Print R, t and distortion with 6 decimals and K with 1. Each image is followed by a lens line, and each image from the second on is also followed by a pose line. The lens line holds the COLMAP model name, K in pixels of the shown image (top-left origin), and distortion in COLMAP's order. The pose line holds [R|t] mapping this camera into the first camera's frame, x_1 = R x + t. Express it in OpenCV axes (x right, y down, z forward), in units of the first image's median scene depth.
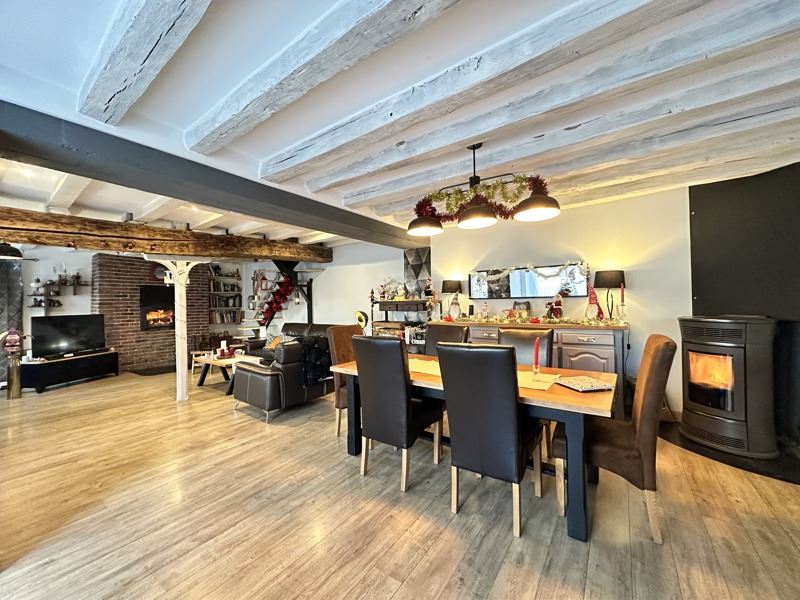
lens RADIAL K [[321.3, 0, 400.0], [0, 321.3, 300.0], [0, 0, 1]] dist [-0.001753, -0.000024]
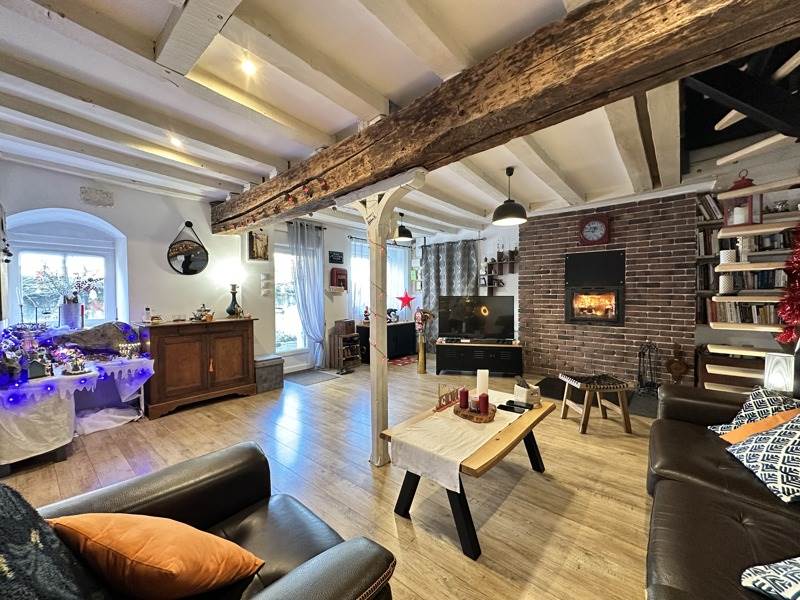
lens RADIAL K [[321.3, 0, 400.0], [0, 321.3, 300.0], [0, 0, 1]] dist [-0.001753, -0.000024]
pose [[-0.066608, 0.043645, -0.996824, -0.124147], [0.011486, 0.999010, 0.042973, 0.016591], [0.997713, -0.008587, -0.067043, 0.790293]]
